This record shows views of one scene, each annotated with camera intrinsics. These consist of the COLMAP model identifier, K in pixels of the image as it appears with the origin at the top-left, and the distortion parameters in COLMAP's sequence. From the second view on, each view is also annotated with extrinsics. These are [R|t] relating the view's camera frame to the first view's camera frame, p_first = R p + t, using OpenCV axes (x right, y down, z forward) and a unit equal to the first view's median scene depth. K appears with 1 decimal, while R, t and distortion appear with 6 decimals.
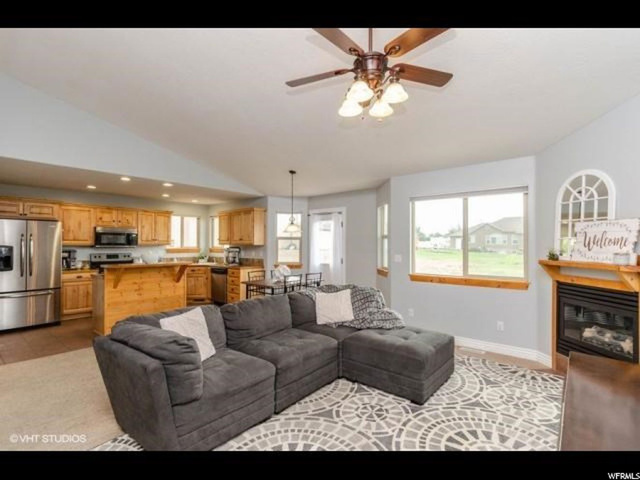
lens RADIAL K [[314.9, 0, 324.5], [0, 314.9, 240.1], [0, 0, 1]] dist [-0.005072, -0.000681]
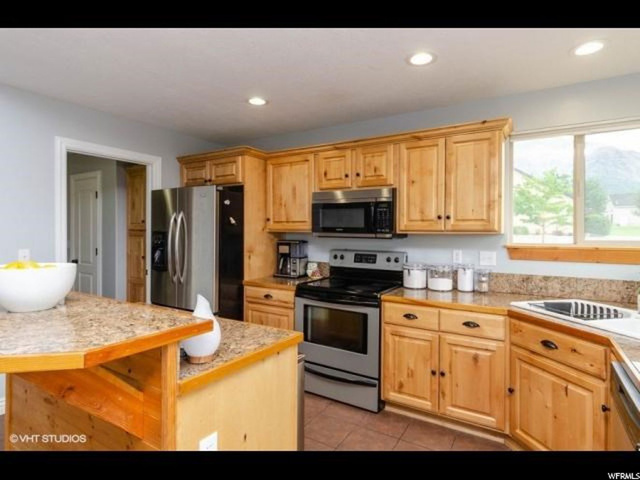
lens RADIAL K [[344.0, 0, 318.4], [0, 344.0, 235.2], [0, 0, 1]] dist [0.004471, -0.000164]
pose [[0.133318, 0.008657, -0.991035, -0.214795], [0.003650, 0.999951, 0.009226, 0.015739], [0.991067, -0.004847, 0.133280, 0.902684]]
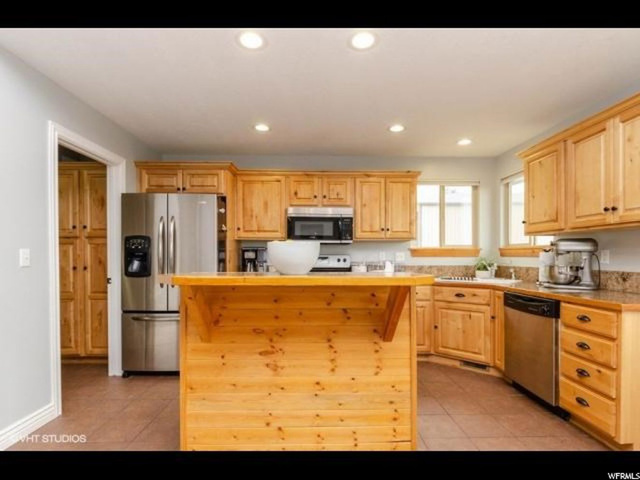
lens RADIAL K [[325.5, 0, 318.2], [0, 325.5, 257.1], [0, 0, 1]] dist [0.004174, -0.002177]
pose [[0.651844, 0.001493, -0.758352, -0.227290], [0.009253, 0.999908, 0.009922, 0.041834], [0.758297, -0.013484, 0.651770, 0.625836]]
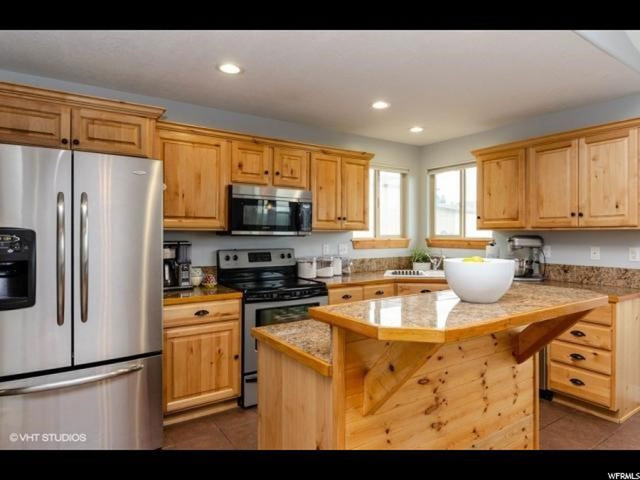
lens RADIAL K [[390.6, 0, 328.6], [0, 390.6, 235.4], [0, 0, 1]] dist [-0.001550, 0.001109]
pose [[0.960595, 0.000463, -0.277952, -0.449324], [0.004078, 0.999867, 0.015760, 0.014942], [0.277923, -0.016272, 0.960466, 0.527676]]
